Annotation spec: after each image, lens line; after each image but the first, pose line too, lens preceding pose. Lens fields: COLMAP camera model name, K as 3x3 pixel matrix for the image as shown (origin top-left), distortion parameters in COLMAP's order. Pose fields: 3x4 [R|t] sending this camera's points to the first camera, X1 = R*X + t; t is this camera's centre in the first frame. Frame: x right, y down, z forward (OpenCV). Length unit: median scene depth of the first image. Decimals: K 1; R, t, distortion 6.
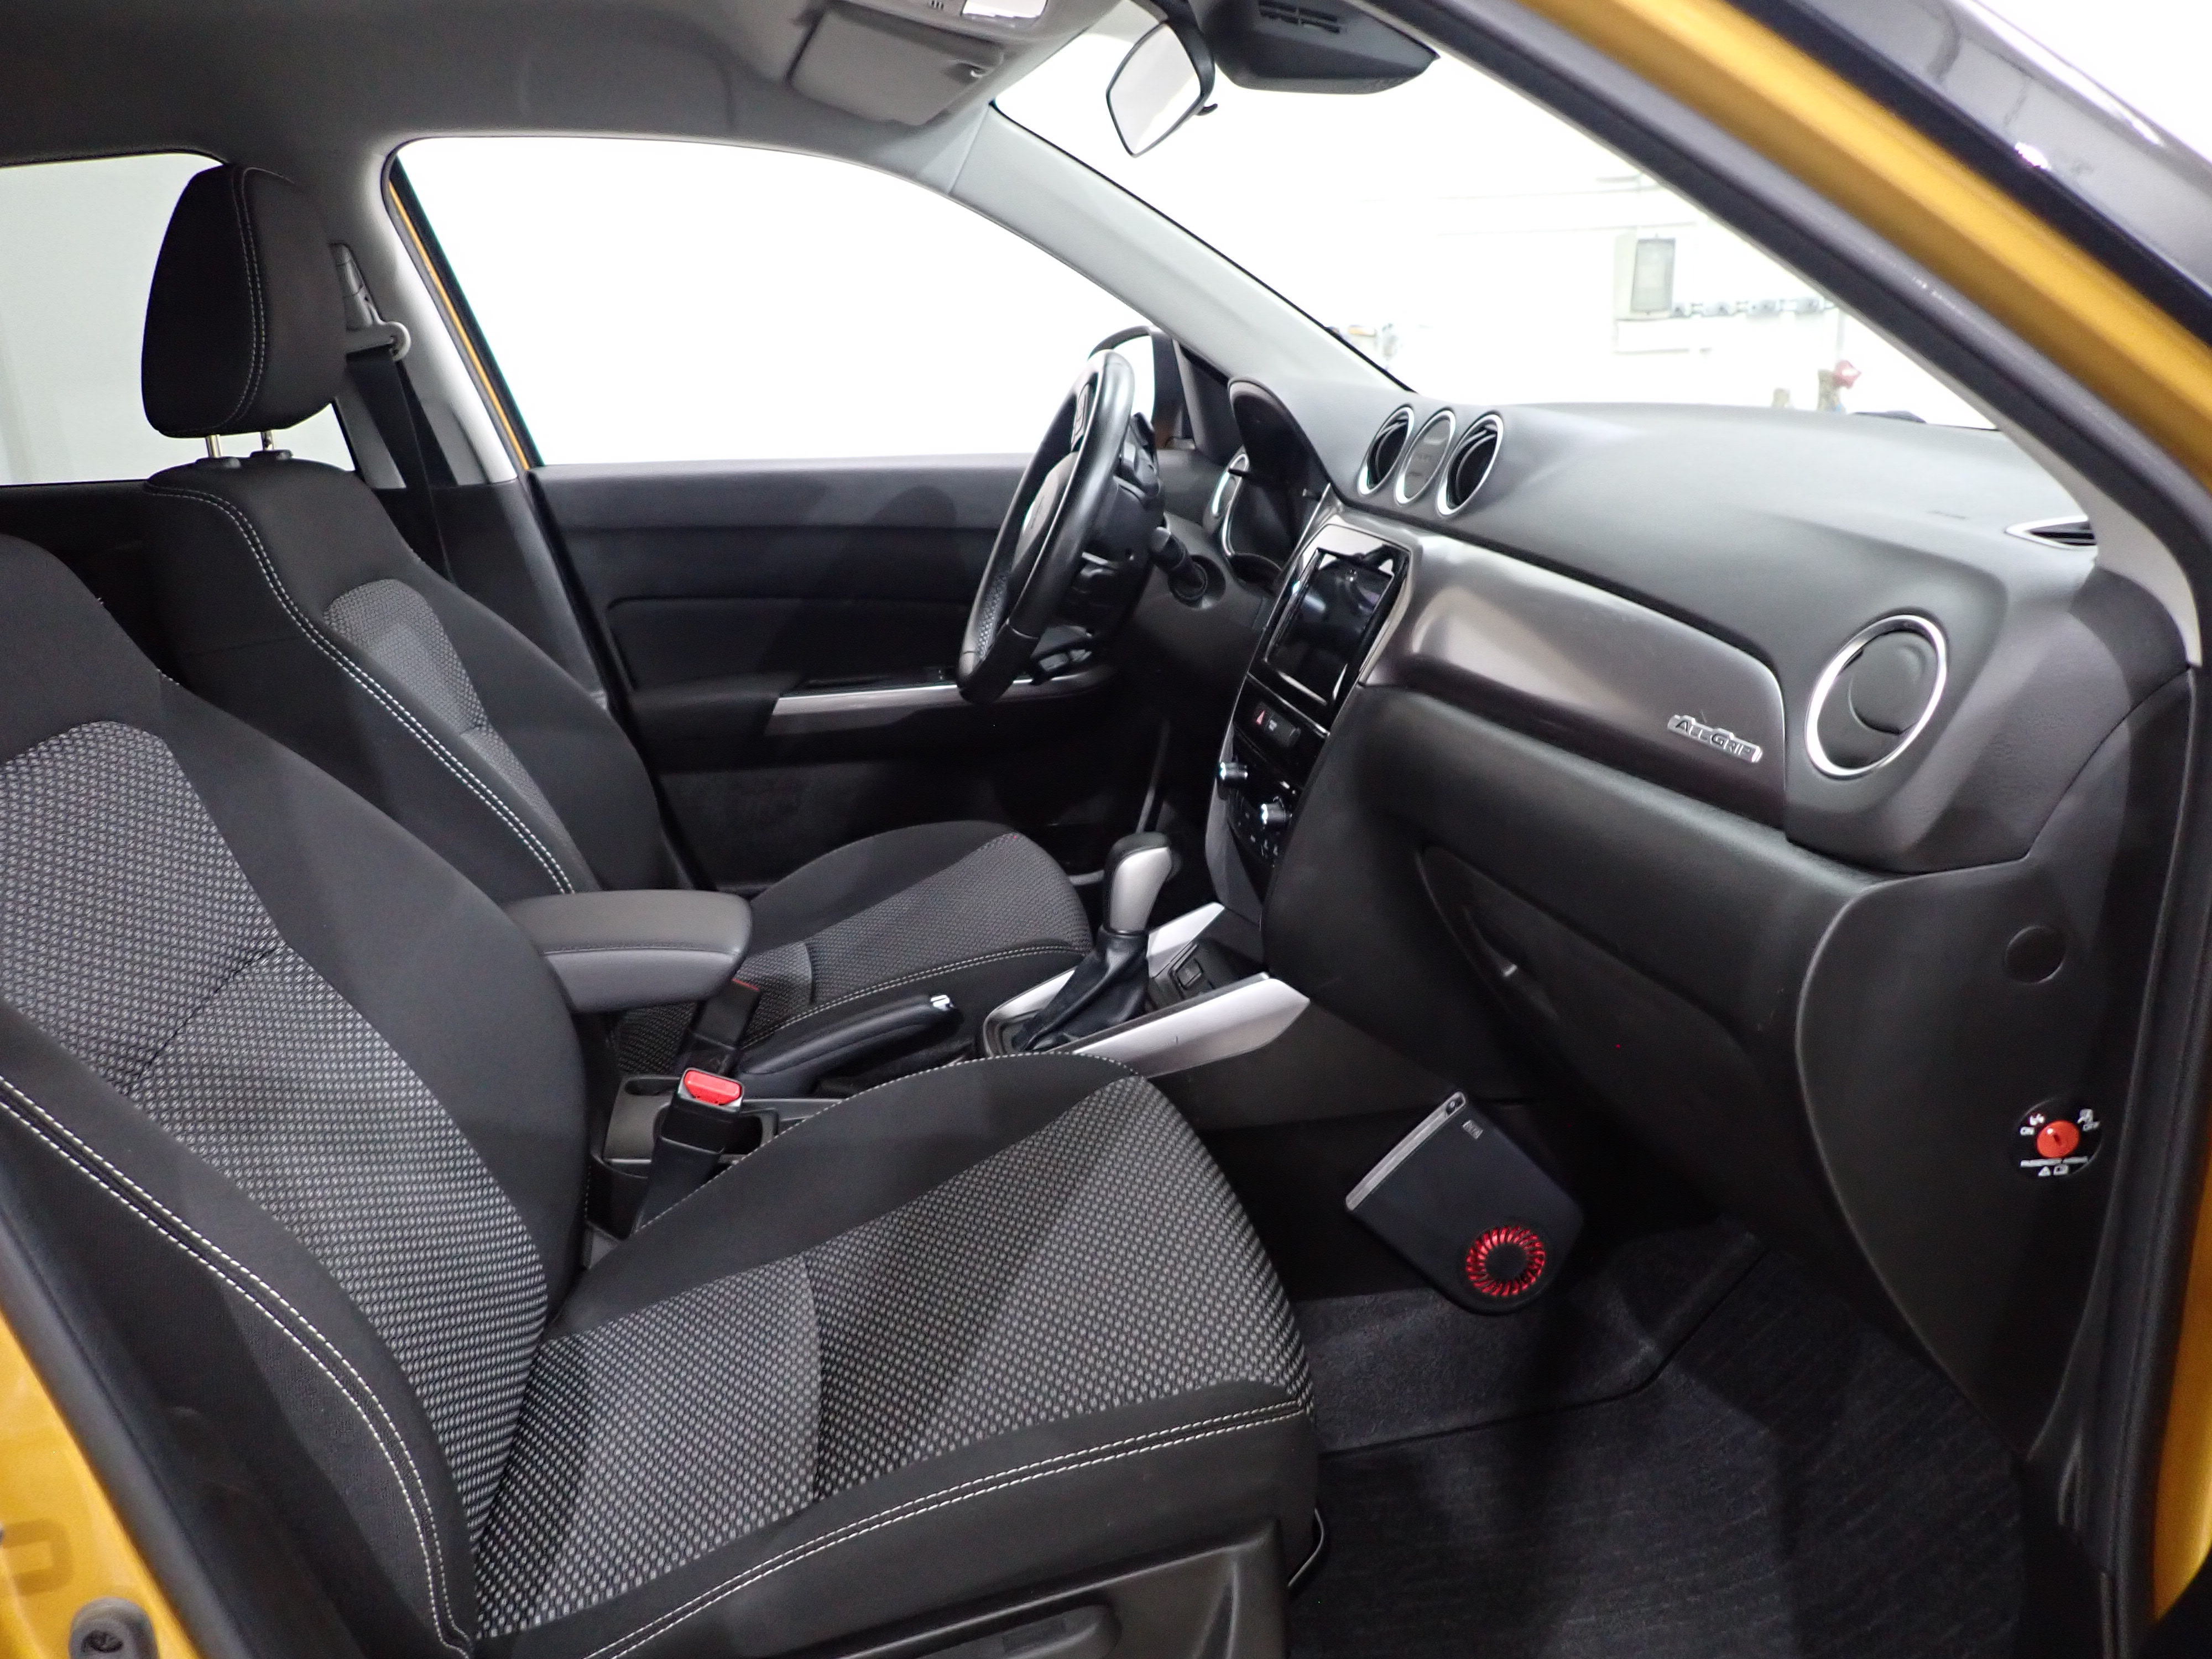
lens RADIAL K [[1627.9, 0, 1093.4], [0, 1627.9, 835.1], [0, 0, 1]] dist [-0.006900, -0.007020]
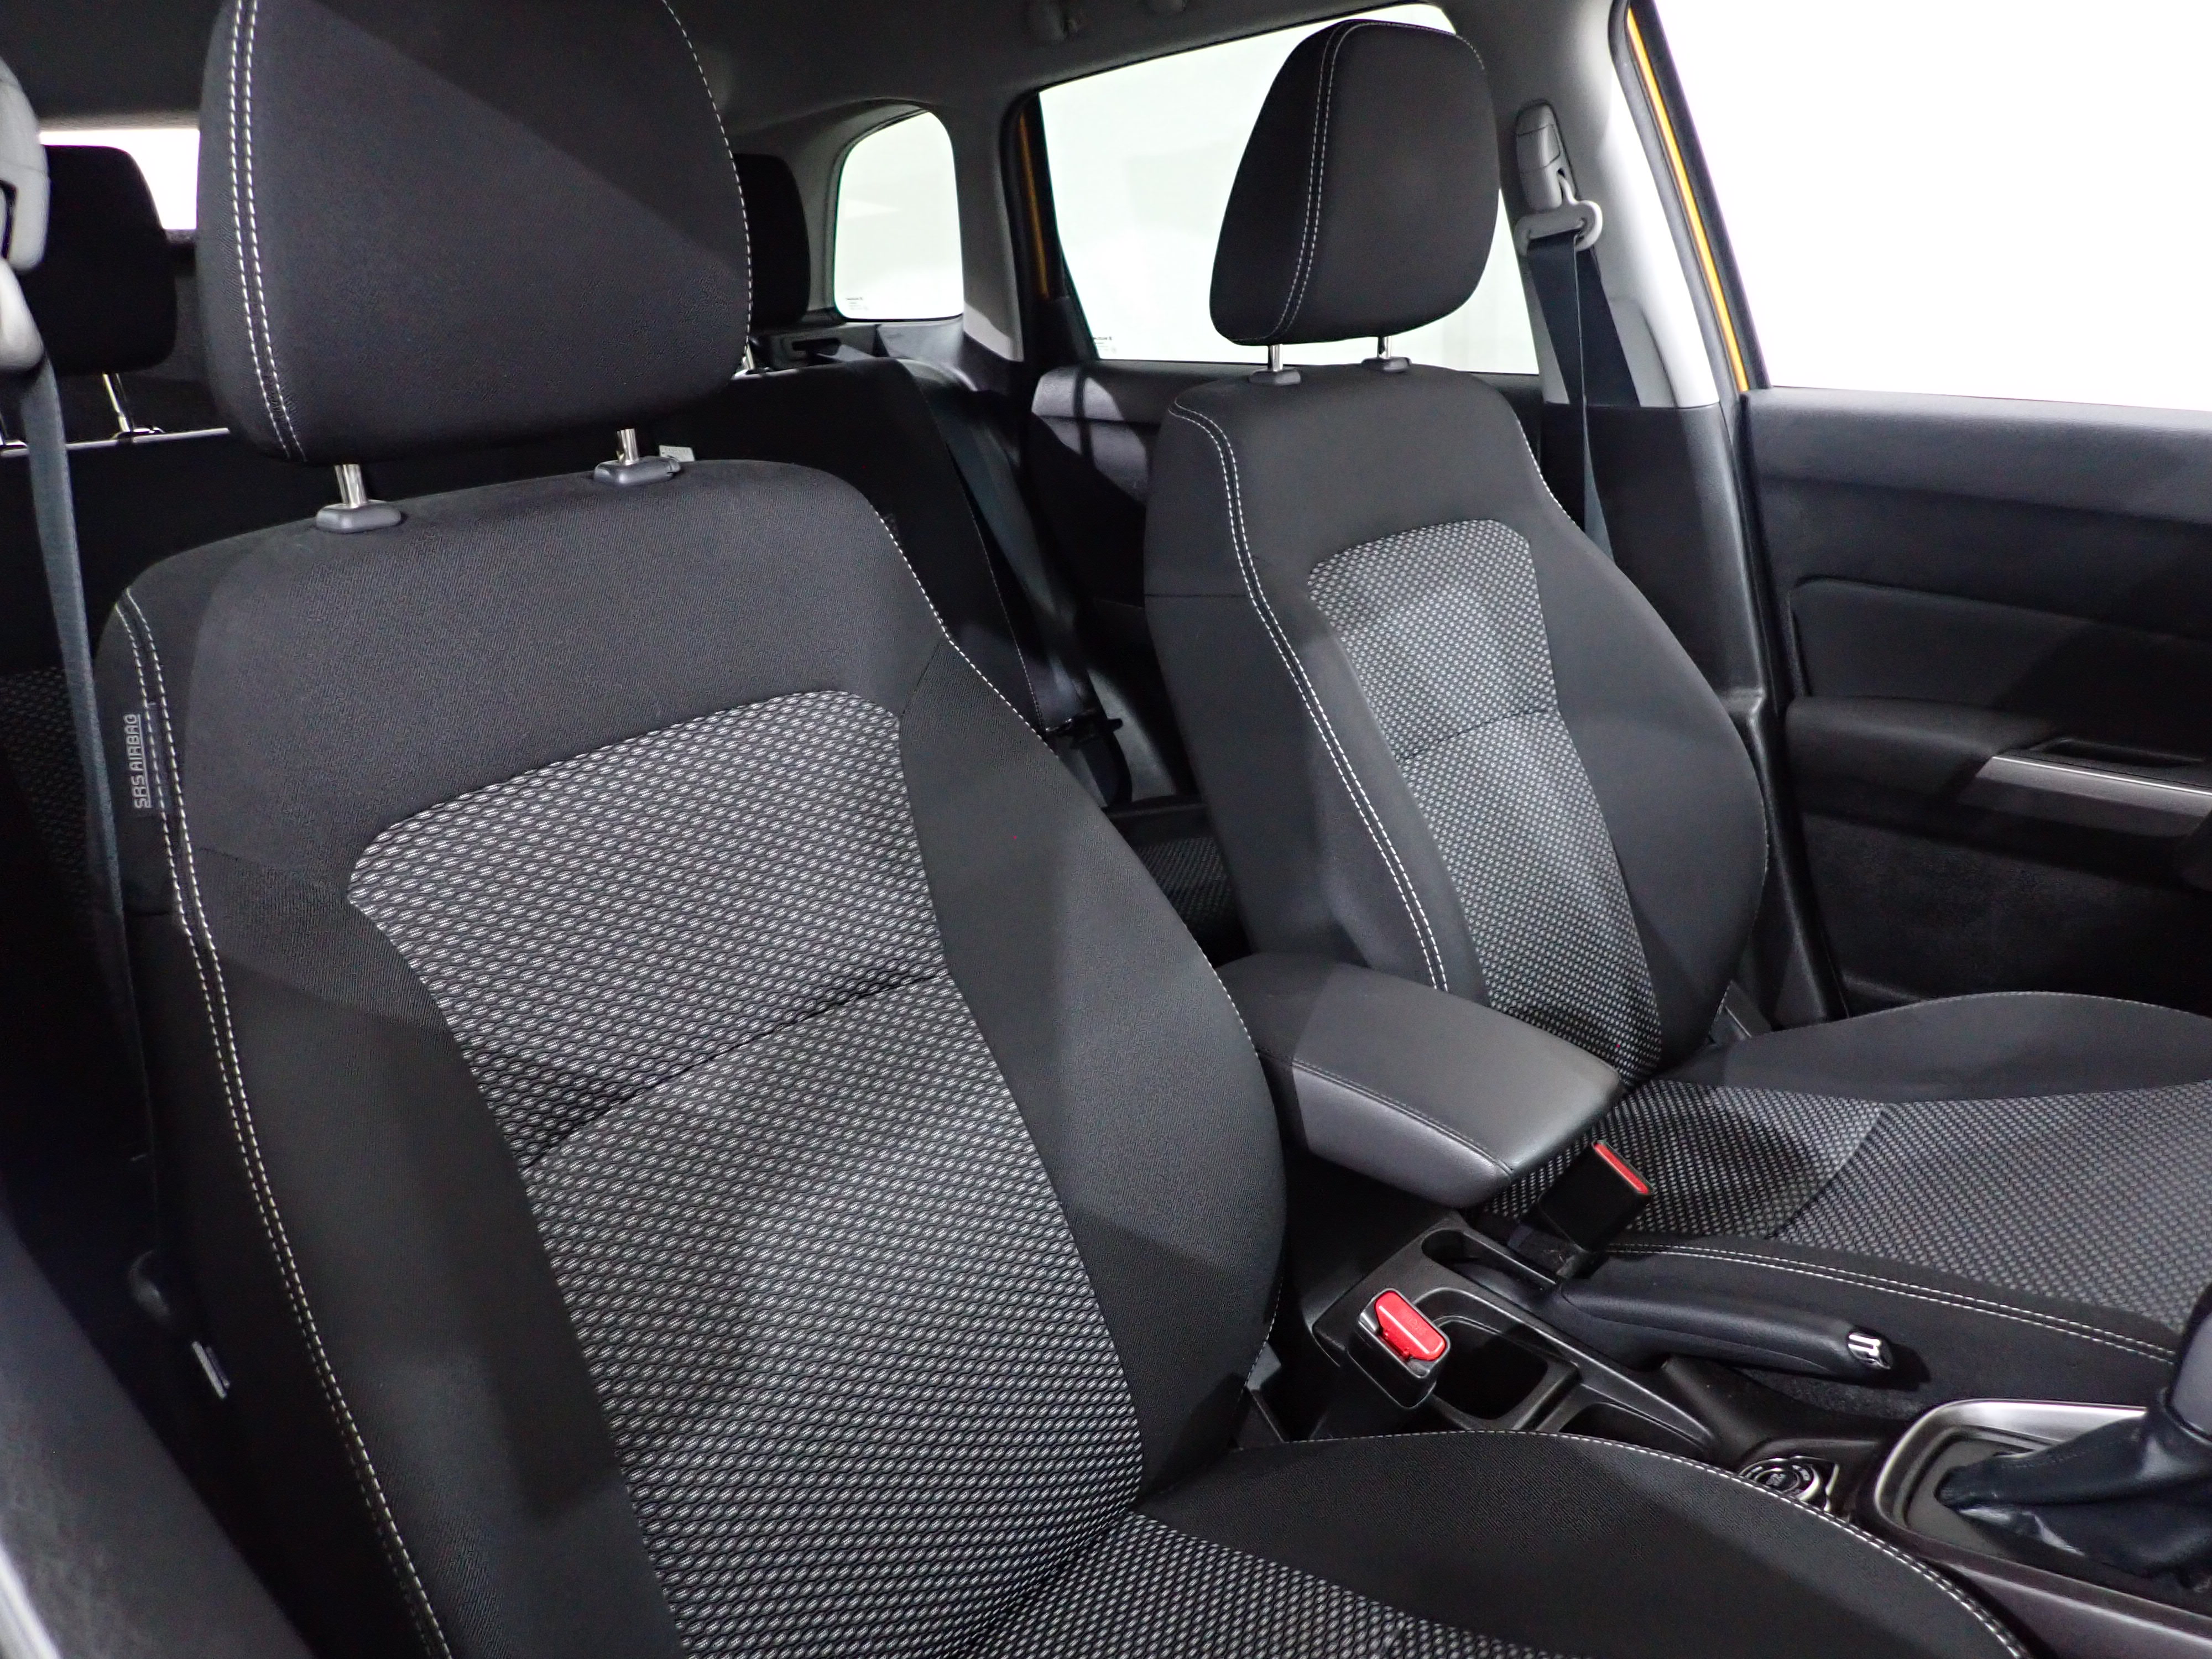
lens RADIAL K [[1627.9, 0, 1093.4], [0, 1627.9, 835.1], [0, 0, 1]] dist [-0.006900, -0.007020]
pose [[0.596667, 0.287515, -0.749215, 0.117122], [-0.212097, 0.956916, 0.198309, -0.122555], [0.773953, 0.040582, 0.631941, 0.313694]]
